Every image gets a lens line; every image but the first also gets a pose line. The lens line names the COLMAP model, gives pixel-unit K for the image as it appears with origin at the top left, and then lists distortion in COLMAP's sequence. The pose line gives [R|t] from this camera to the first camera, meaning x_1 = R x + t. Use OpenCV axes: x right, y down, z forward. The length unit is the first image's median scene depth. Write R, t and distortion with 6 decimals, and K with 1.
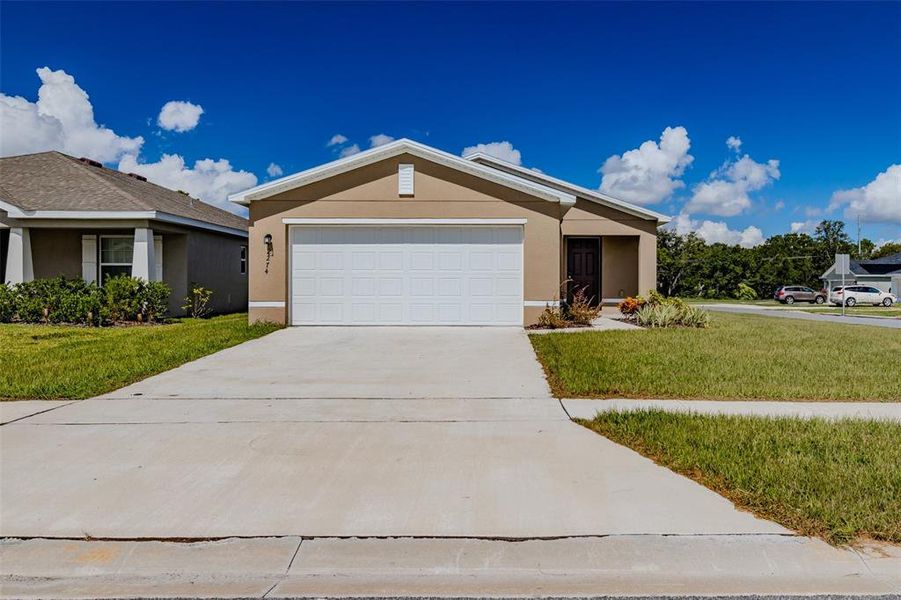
lens RADIAL K [[721.4, 0, 450.5], [0, 721.4, 300.0], [0, 0, 1]] dist [-0.002428, -0.000279]
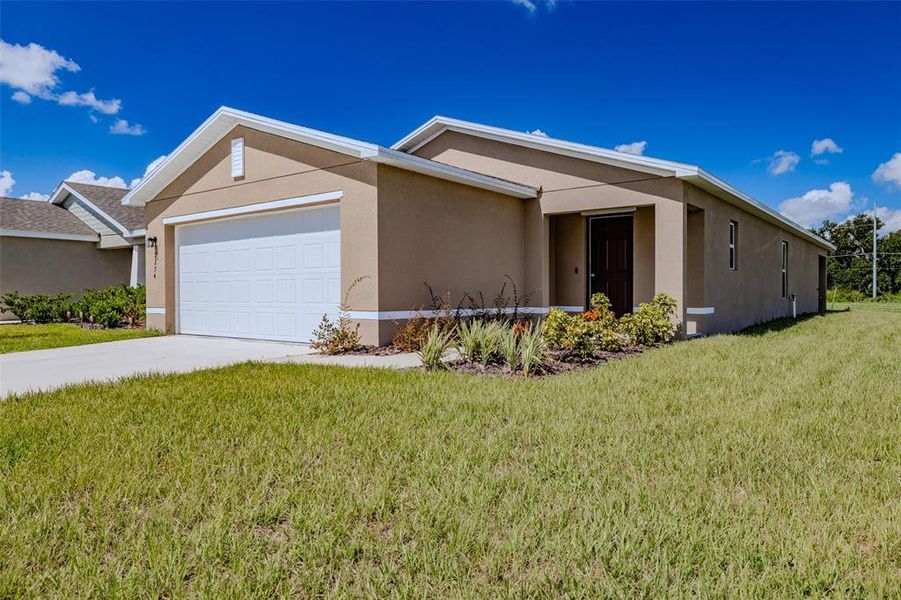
lens RADIAL K [[594.3, 0, 467.8], [0, 594.3, 301.4], [0, 0, 1]] dist [-0.003290, -0.000701]
pose [[0.796467, 0.003071, -0.604674, 0.542760], [-0.003295, 0.999994, 0.000738, -0.008001], [0.604673, 0.001405, 0.796472, 0.622241]]
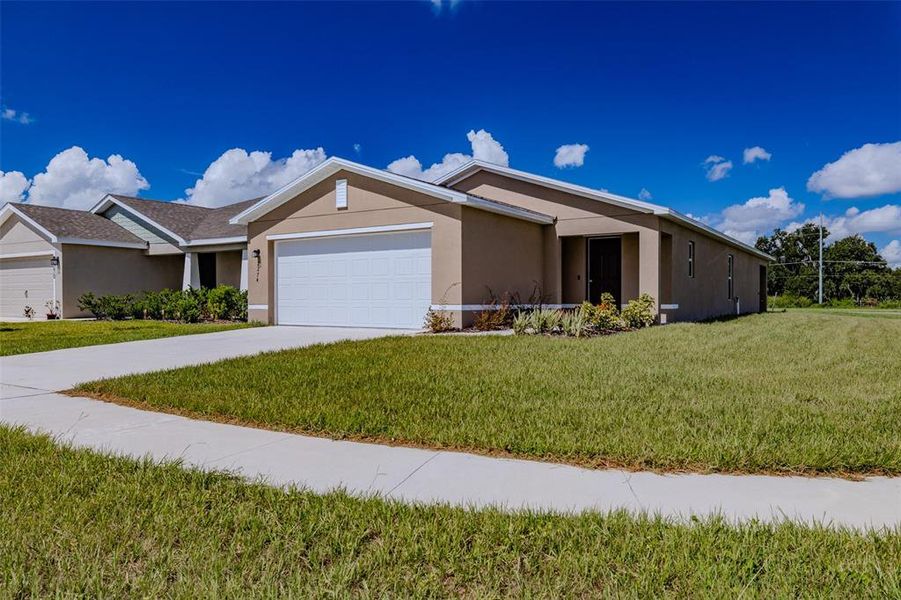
lens RADIAL K [[627.4, 0, 476.7], [0, 627.4, 310.6], [0, 0, 1]] dist [0.002423, 0.001013]
pose [[0.849366, 0.005796, -0.527773, 0.616251], [-0.004066, 0.999982, 0.004437, 0.005882], [0.527789, -0.001623, 0.849374, 0.292982]]
